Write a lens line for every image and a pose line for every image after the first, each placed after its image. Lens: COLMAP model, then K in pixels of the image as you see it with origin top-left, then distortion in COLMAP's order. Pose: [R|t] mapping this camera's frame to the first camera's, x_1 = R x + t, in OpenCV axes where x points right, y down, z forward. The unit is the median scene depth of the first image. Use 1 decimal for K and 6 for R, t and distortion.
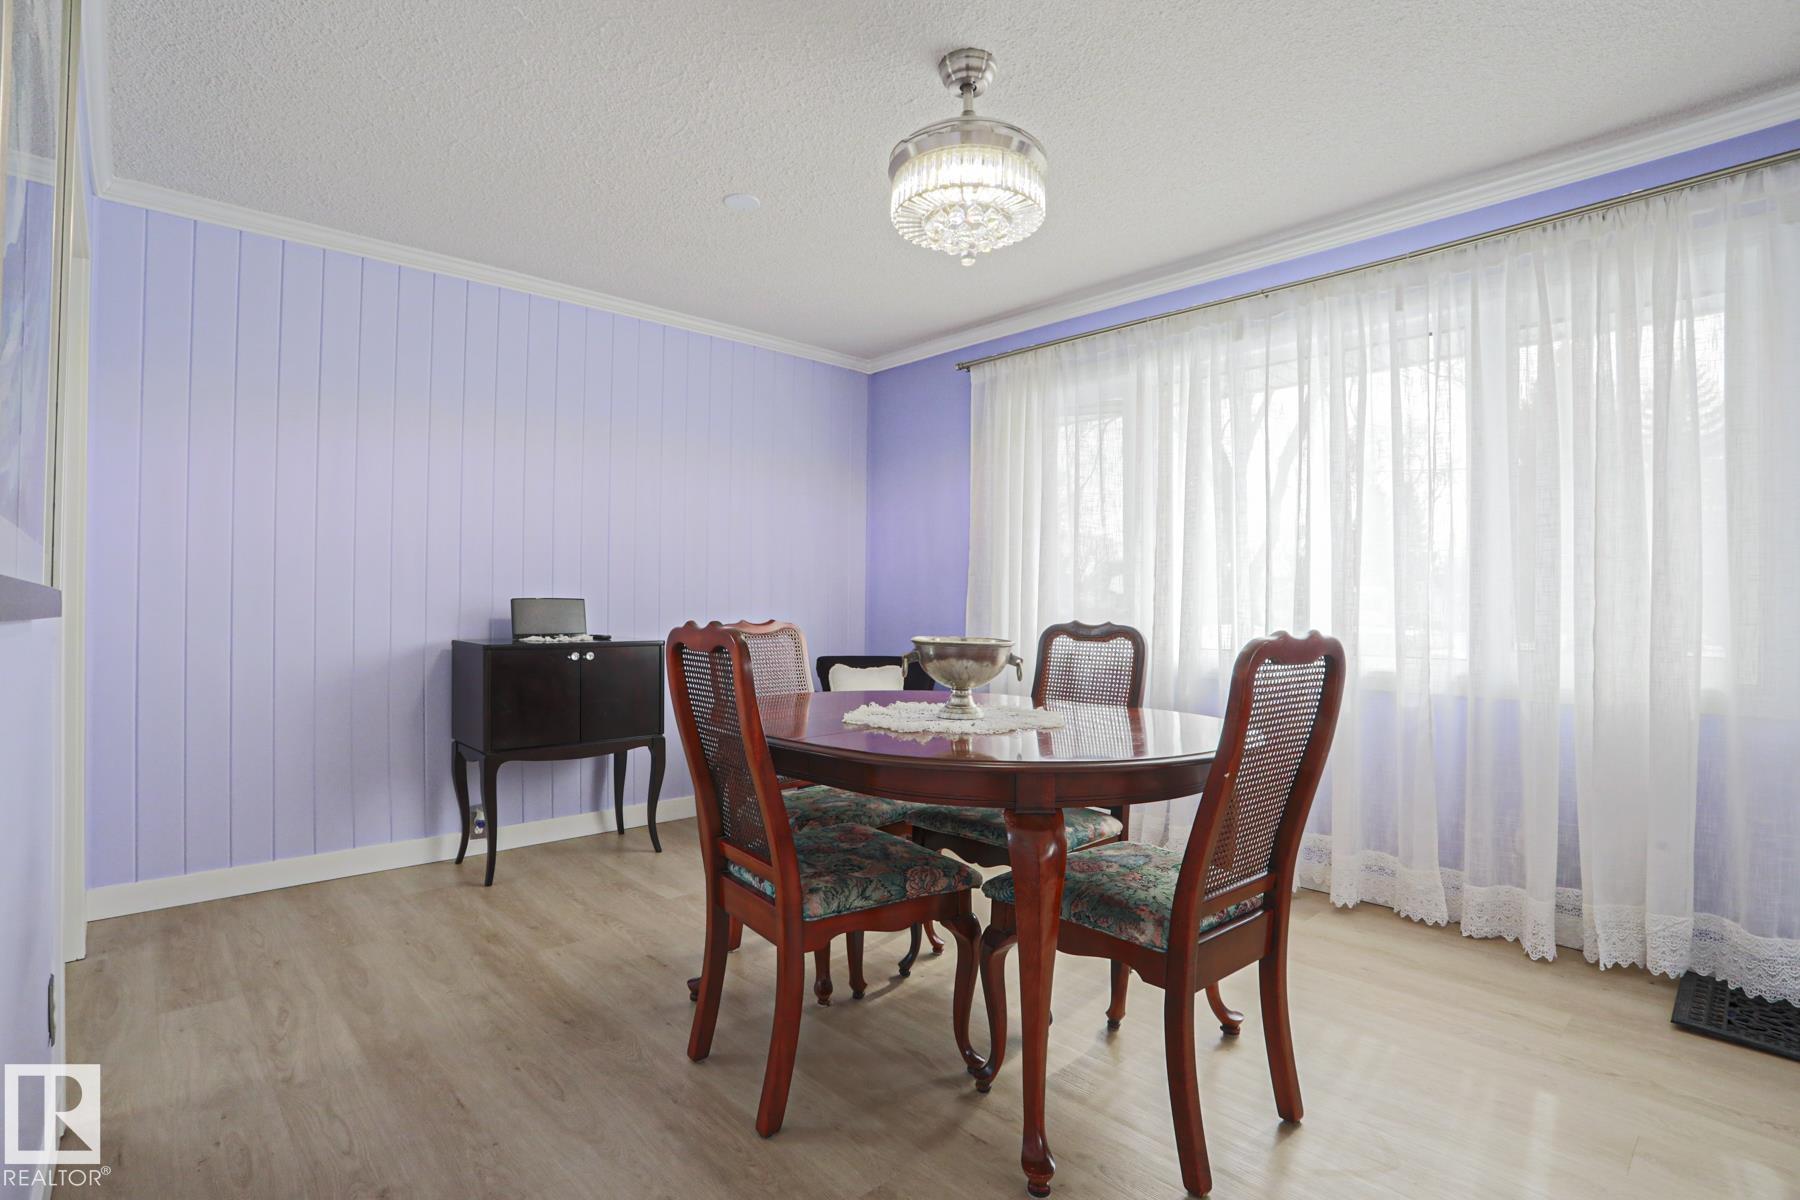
lens RADIAL K [[884.5, 0, 886.8], [0, 884.5, 601.6], [0, 0, 1]] dist [-0.068121, 0.051306]
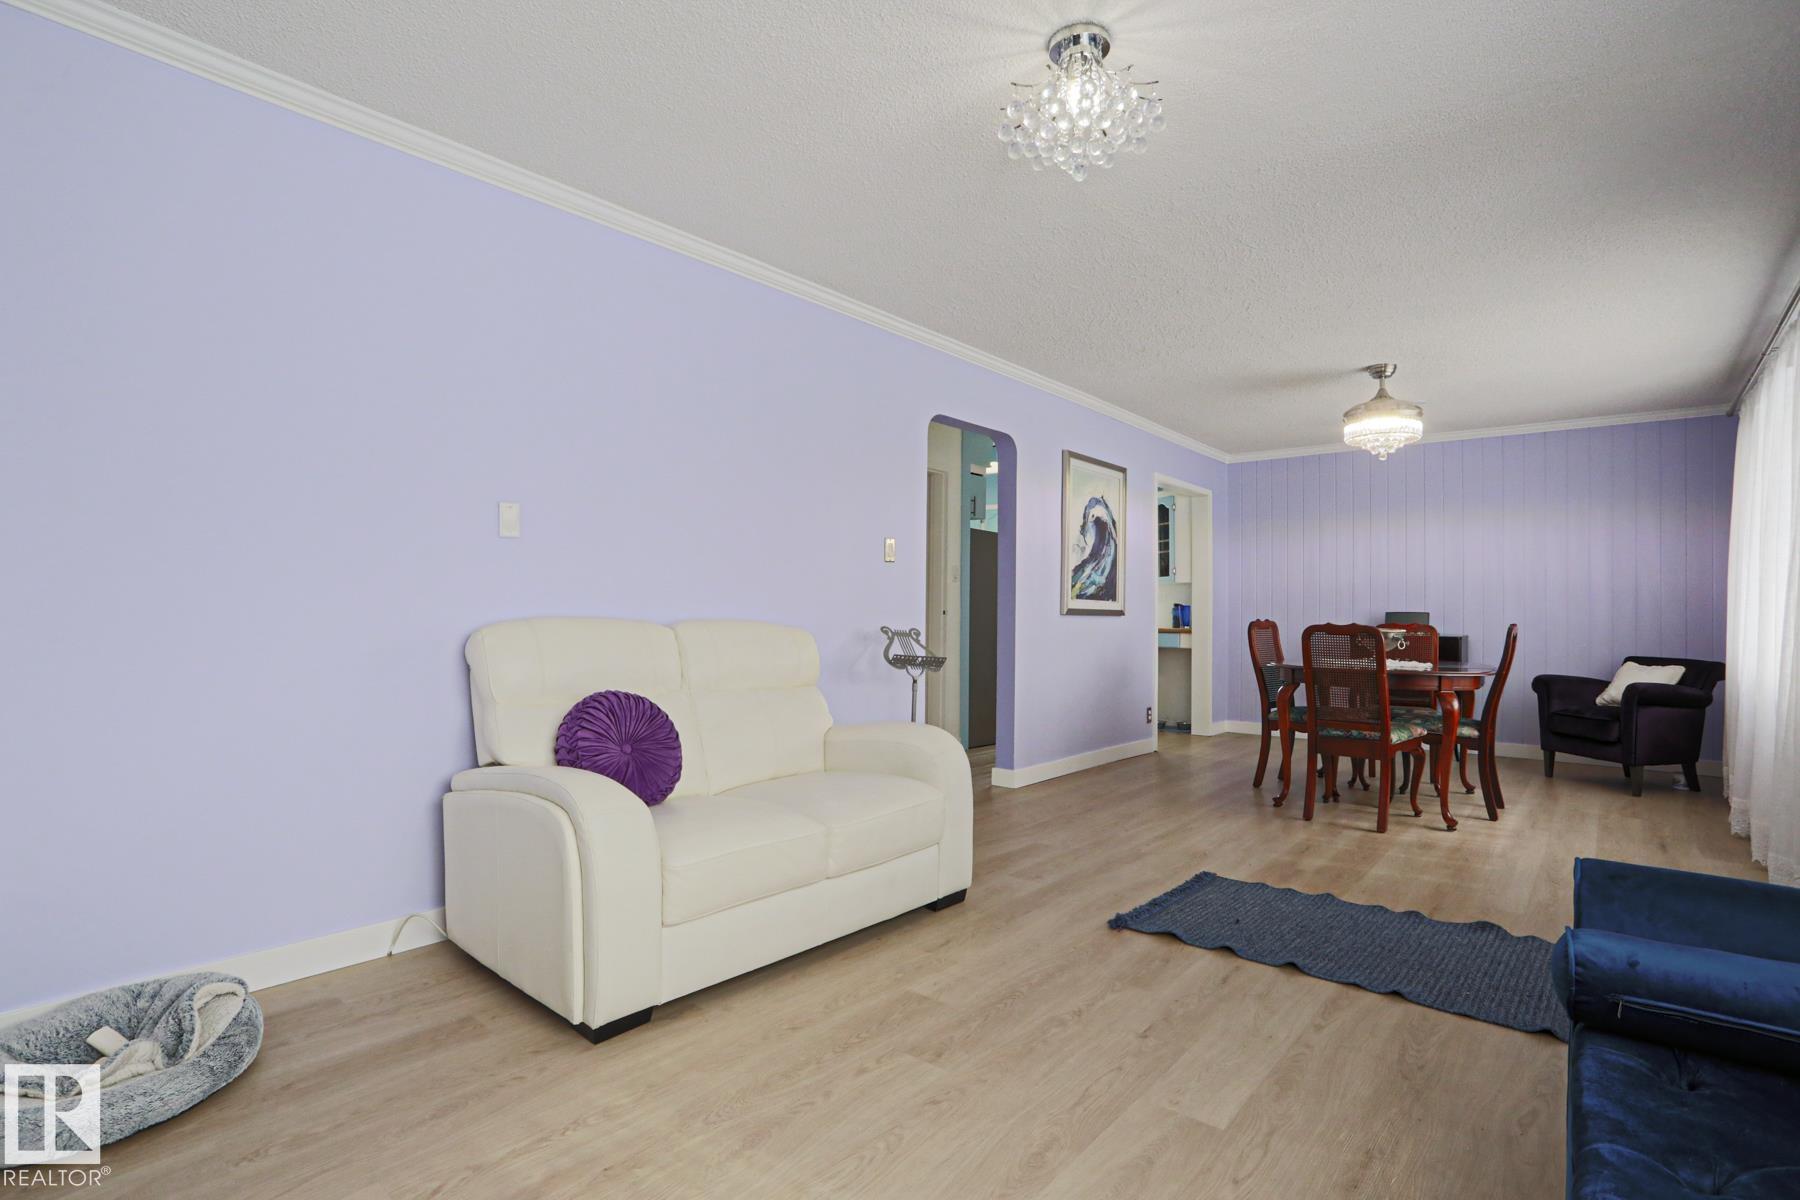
lens RADIAL K [[871.0, 0, 891.0], [0, 871.0, 599.8], [0, 0, 1]] dist [-0.068432, 0.025848]
pose [[0.128423, -0.019997, -0.991518, 1.688415], [-0.004131, 0.999777, -0.020699, 0.014876], [0.991711, 0.006754, 0.128312, -0.407683]]
